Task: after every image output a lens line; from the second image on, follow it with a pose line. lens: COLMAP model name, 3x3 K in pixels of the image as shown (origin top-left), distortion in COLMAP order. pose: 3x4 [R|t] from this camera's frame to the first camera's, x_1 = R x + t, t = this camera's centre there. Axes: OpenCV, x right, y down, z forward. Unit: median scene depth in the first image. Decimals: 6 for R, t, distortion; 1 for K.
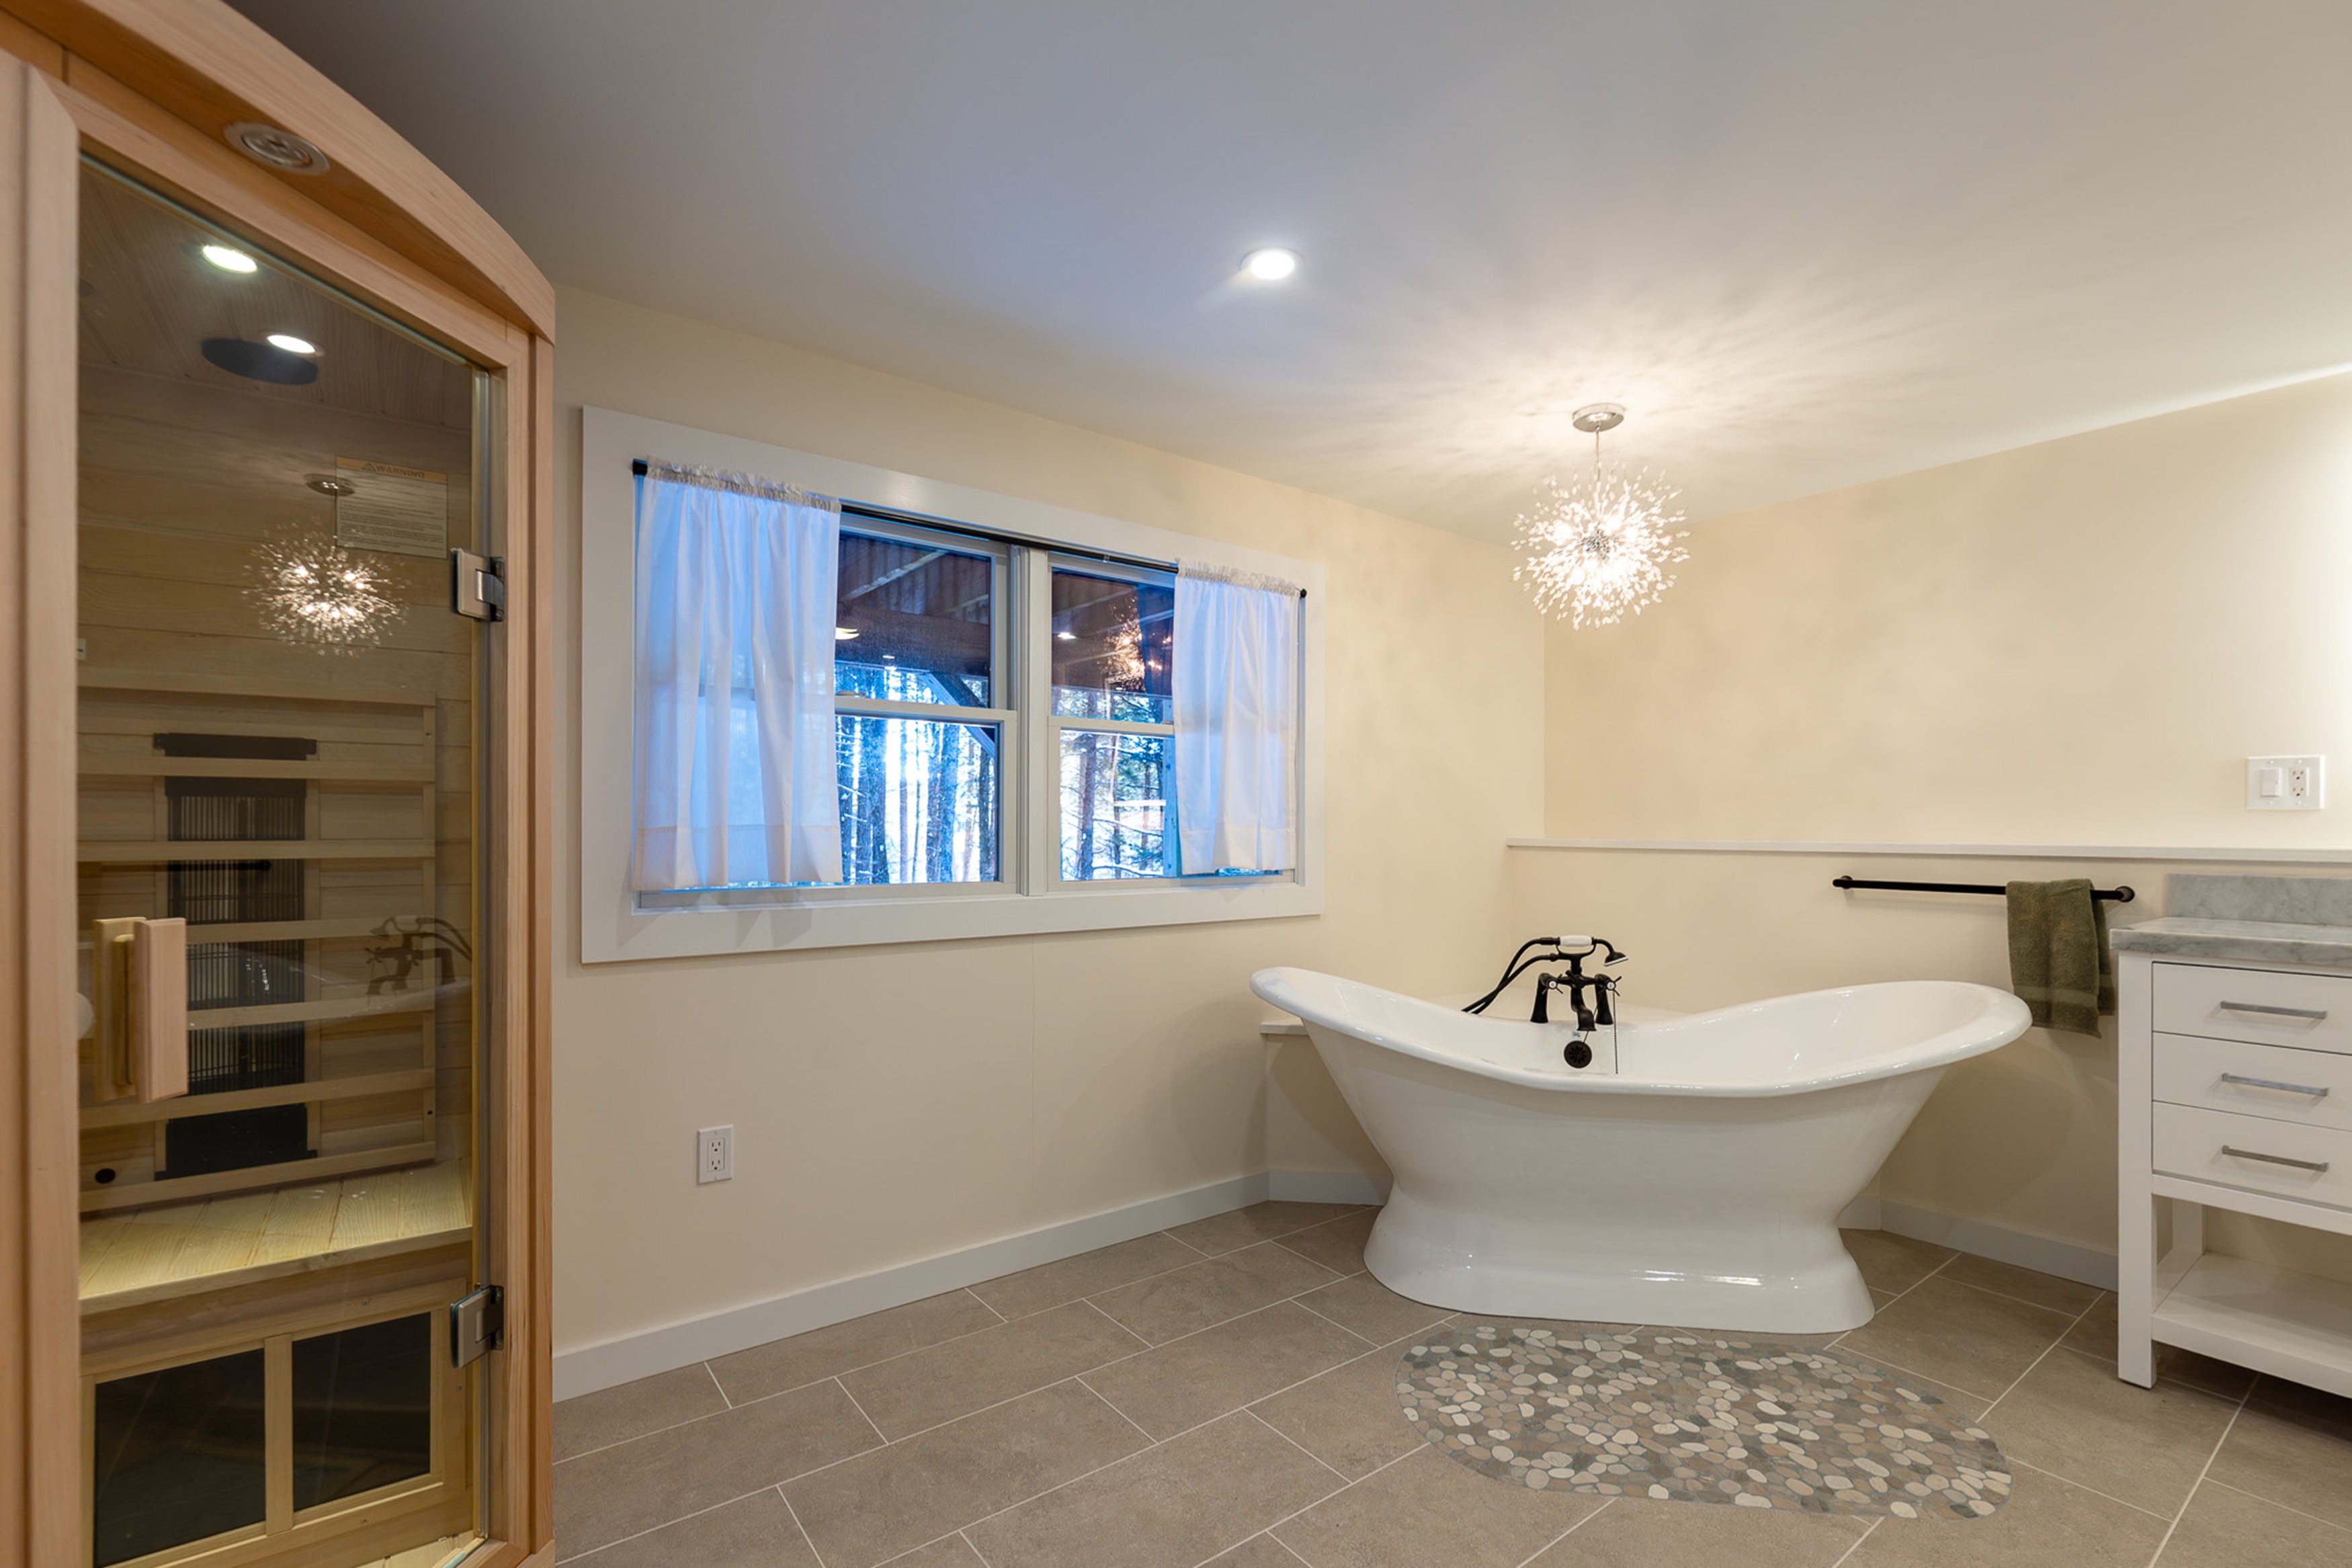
lens RADIAL K [[1048.1, 0, 1178.5], [0, 1048.1, 829.5], [0, 0, 1]] dist [-0.002587, 0.000116]
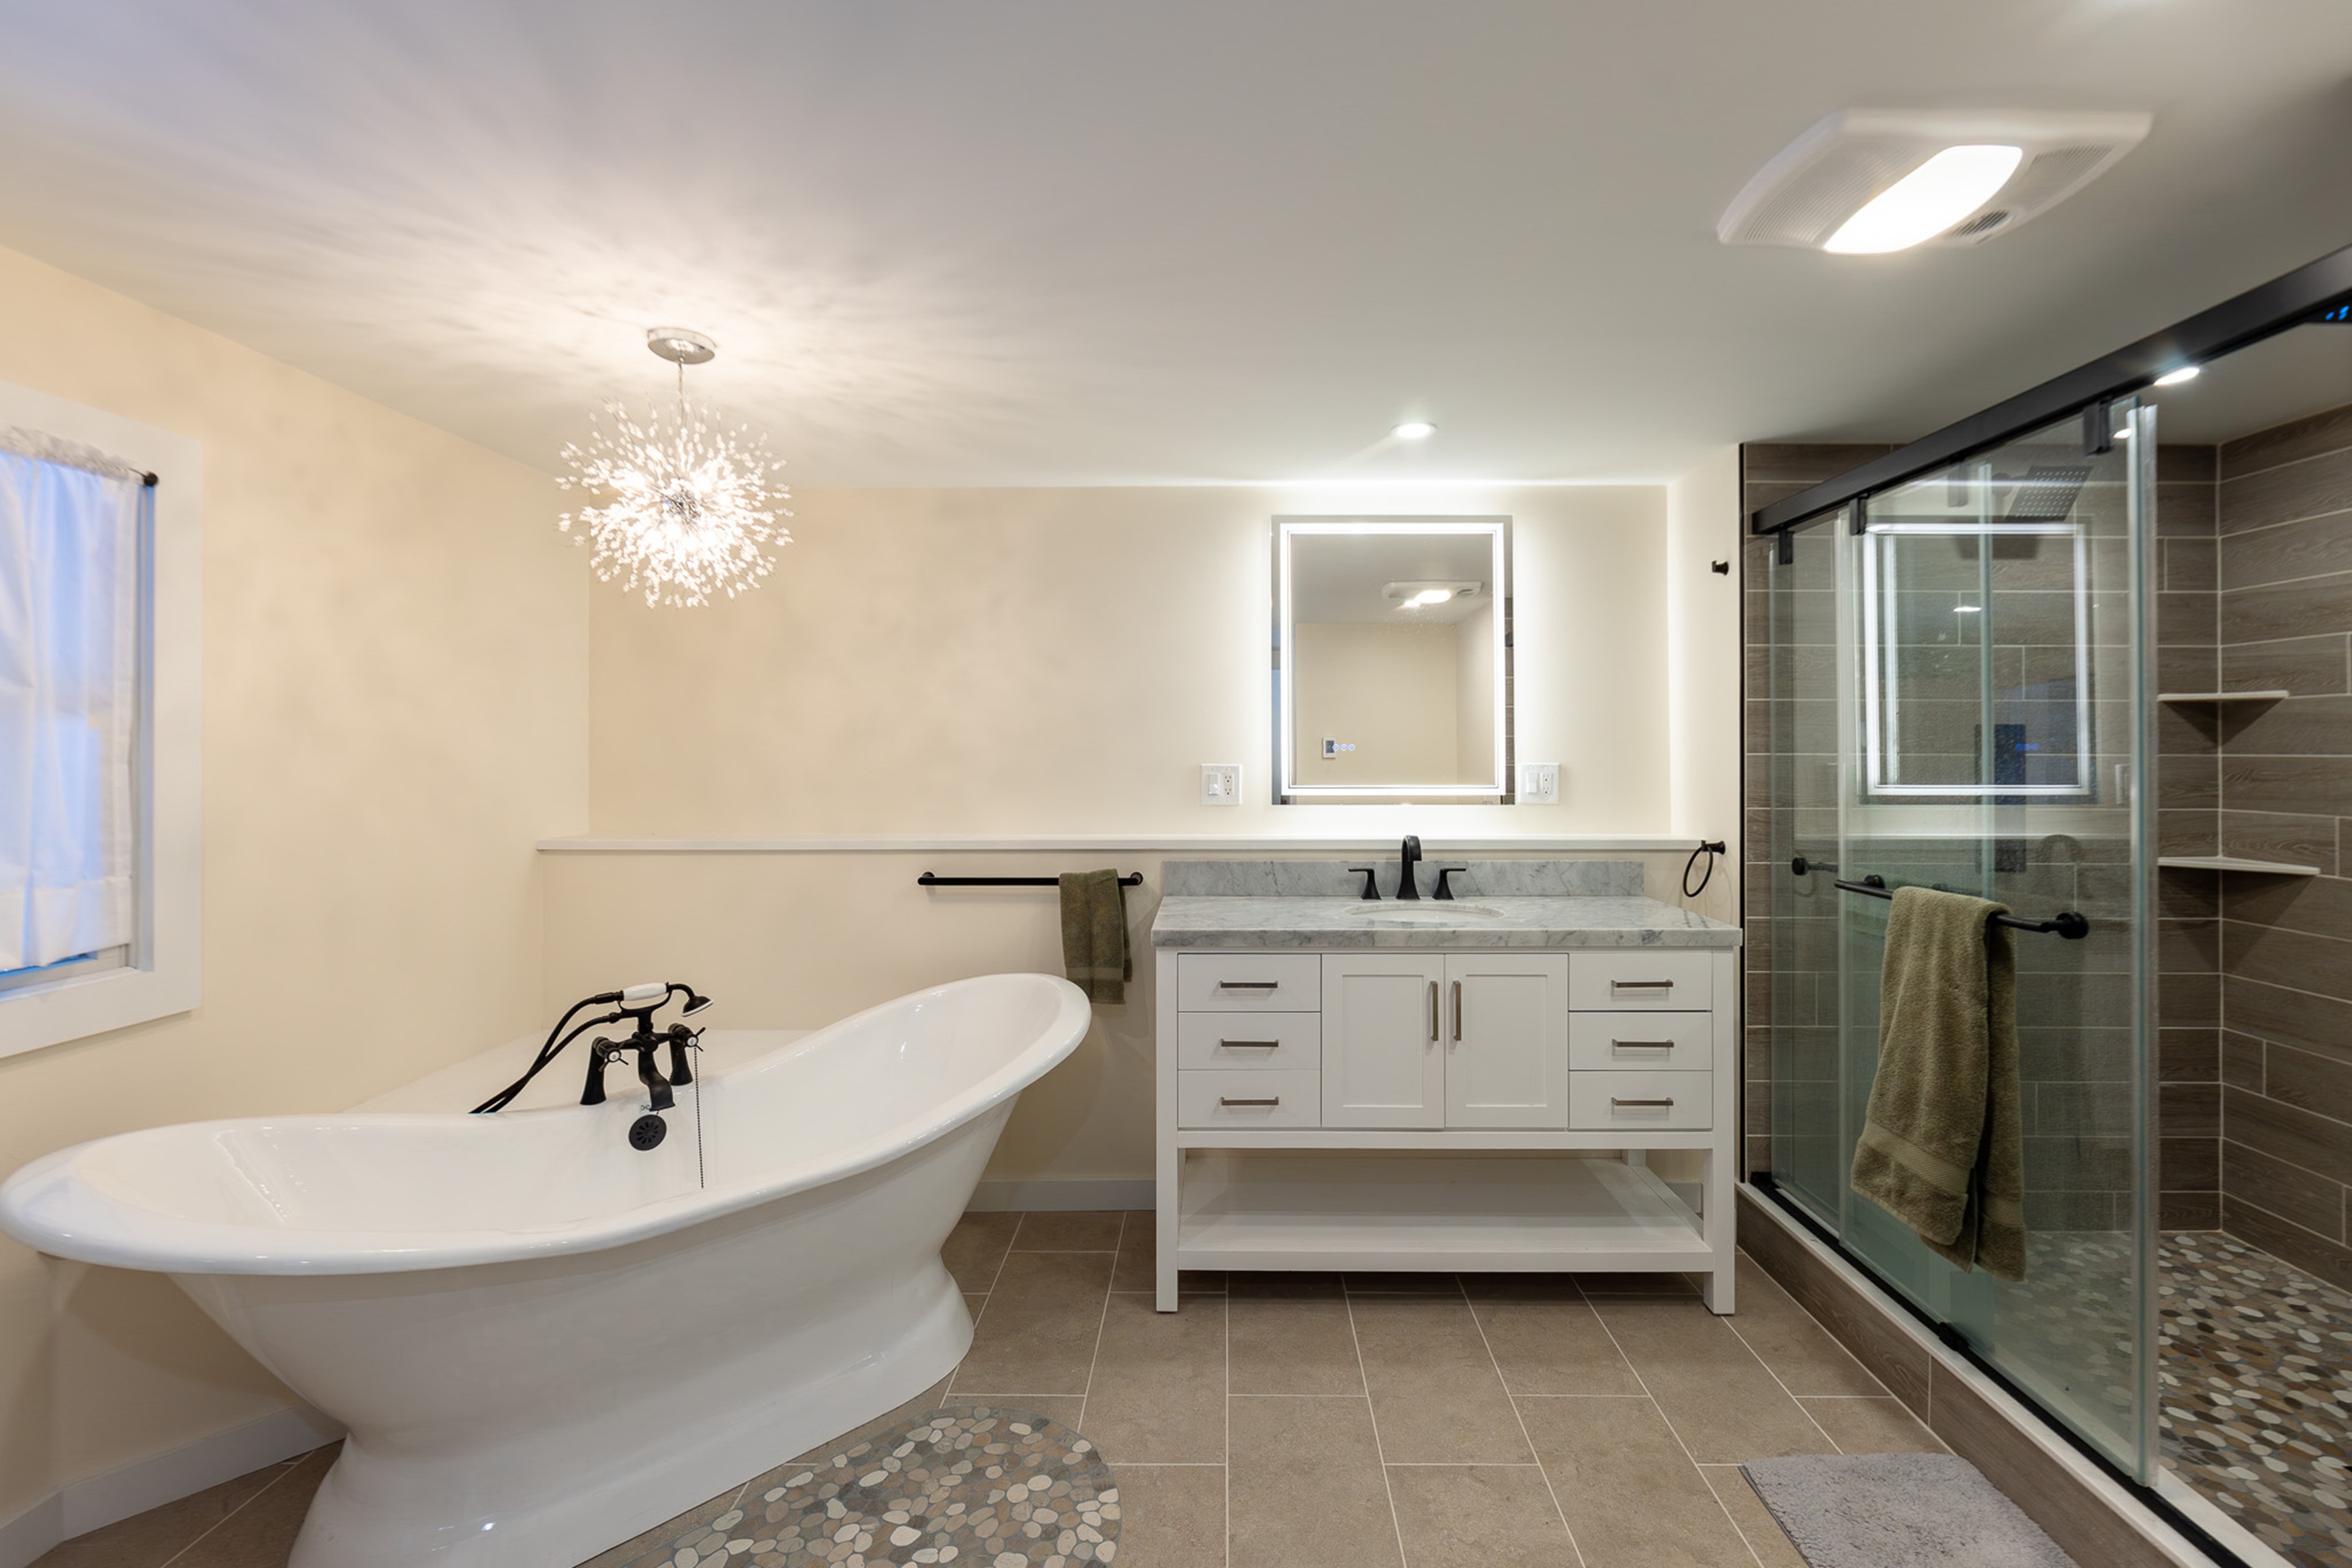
lens RADIAL K [[1003.1, 0, 1224.7], [0, 1003.1, 740.2], [0, 0, 1]] dist [-0.004544, 0.000284]
pose [[0.604552, 0.002010, 0.796563, 0.045808], [0.006260, 0.999954, -0.007274, -0.086654], [-0.796541, 0.009384, 0.604512, 0.217087]]
